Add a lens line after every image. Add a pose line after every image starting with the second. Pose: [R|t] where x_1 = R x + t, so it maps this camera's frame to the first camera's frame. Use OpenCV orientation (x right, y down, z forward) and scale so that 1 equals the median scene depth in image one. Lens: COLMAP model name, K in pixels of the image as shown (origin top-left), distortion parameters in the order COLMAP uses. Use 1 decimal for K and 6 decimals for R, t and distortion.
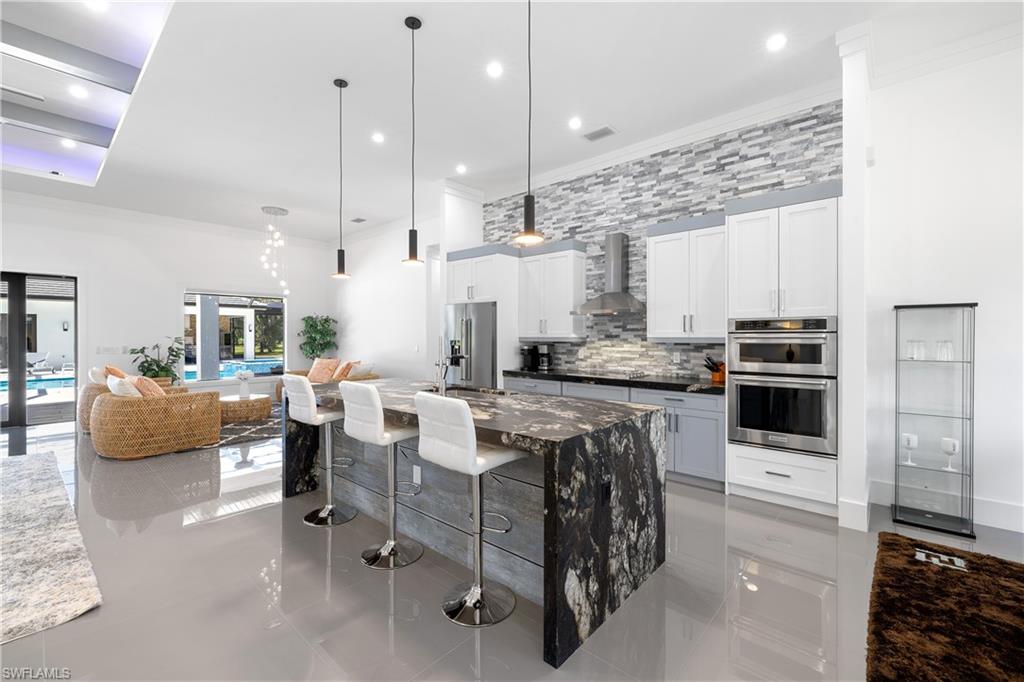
lens RADIAL K [[428.5, 0, 510.7], [0, 428.5, 335.7], [0, 0, 1]] dist [0.000283, 0.000857]
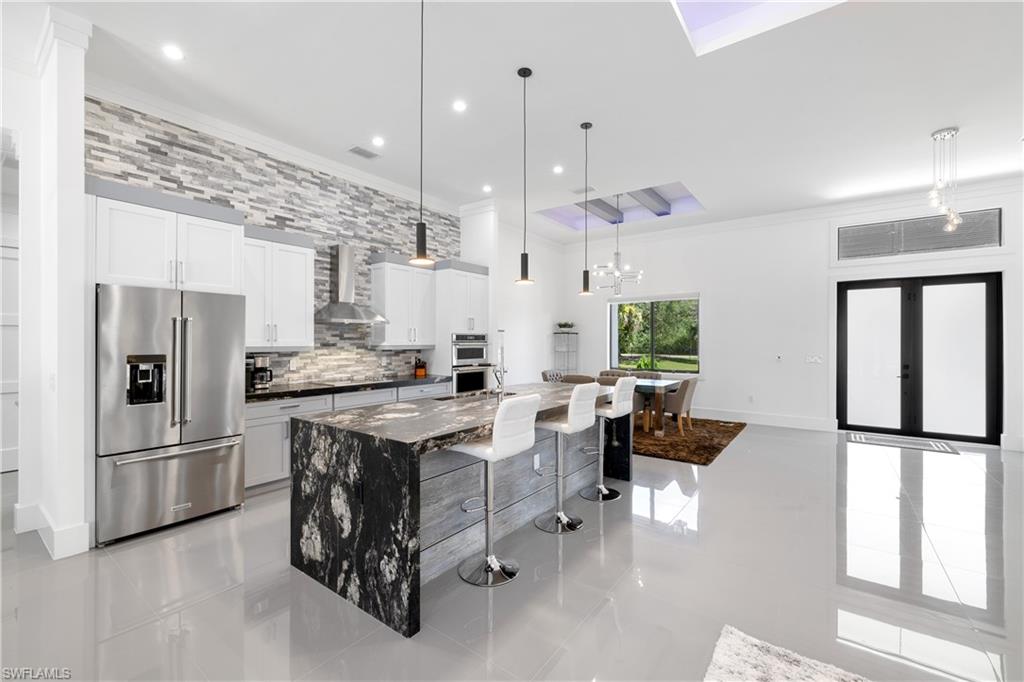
lens RADIAL K [[428.5, 0, 510.4], [0, 428.5, 340.3], [0, 0, 1]] dist [0.000283, 0.000857]
pose [[-0.086657, 0.002001, 0.996236, -0.850813], [-0.001084, 0.999997, -0.002103, -0.007972], [-0.996238, -0.001262, -0.086655, 0.713650]]
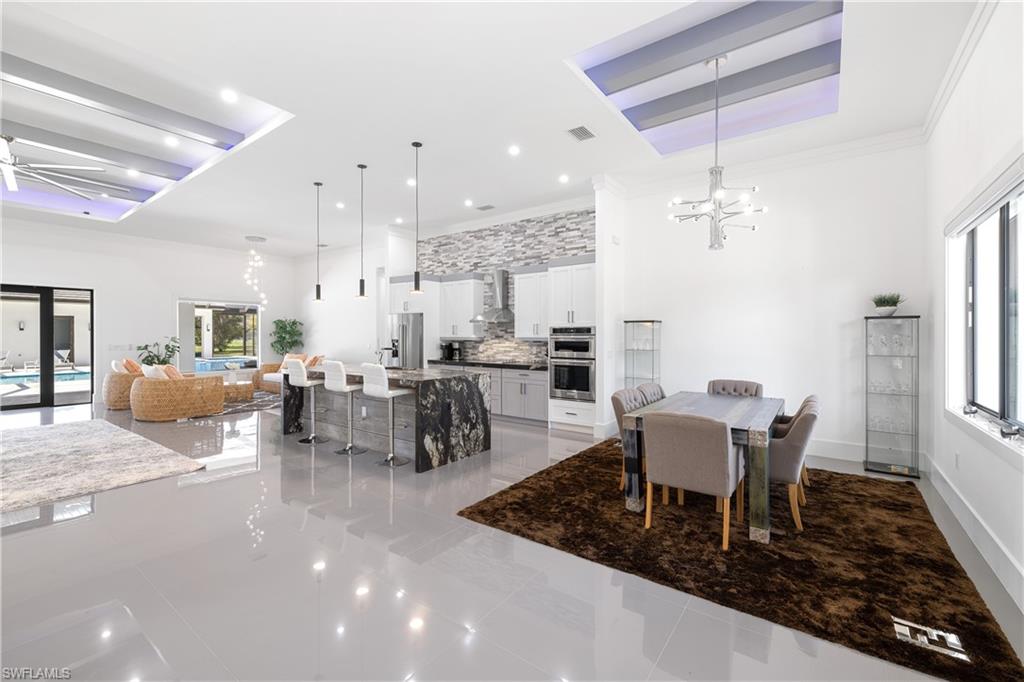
lens RADIAL K [[428.5, 0, 510.5], [0, 428.5, 334.7], [0, 0, 1]] dist [0.000283, 0.000857]
pose [[0.995827, 0.000208, 0.091256, 0.148367], [-0.000234, 1.000000, 0.000274, -0.006443], [-0.091256, -0.000294, 0.995827, -0.552439]]
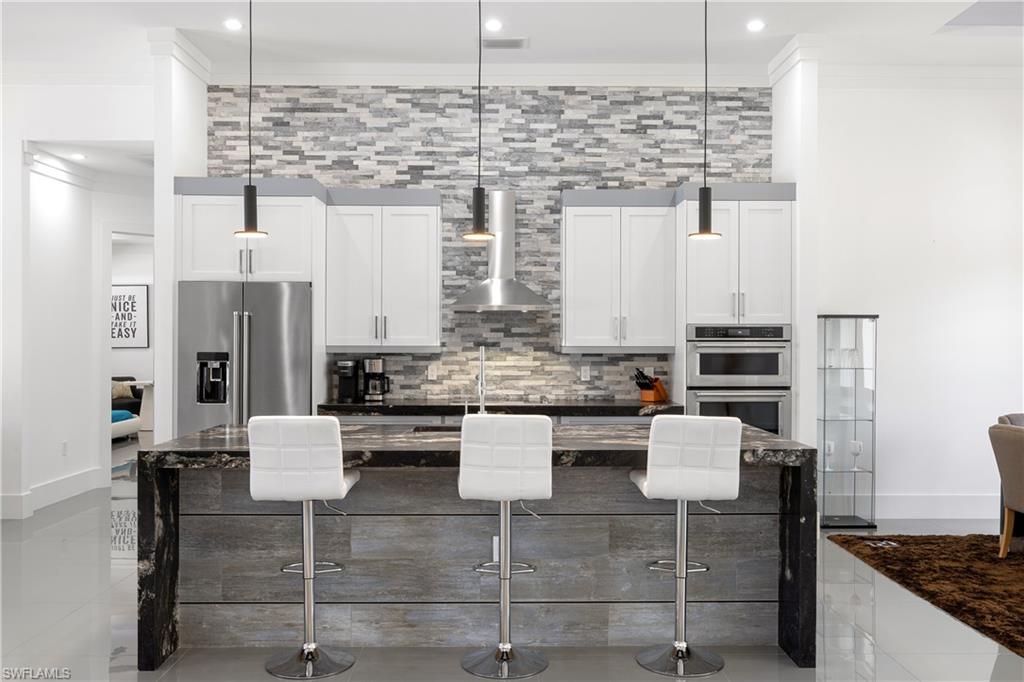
lens RADIAL K [[885.2, 0, 510.0], [0, 885.2, 341.6], [0, 0, 1]] dist [0.001166, 0.002008]
pose [[0.739002, 0.000841, 0.673703, -0.700771], [-0.002680, 0.999995, 0.001692, -0.005588], [-0.673698, -0.003056, 0.739000, -0.031171]]
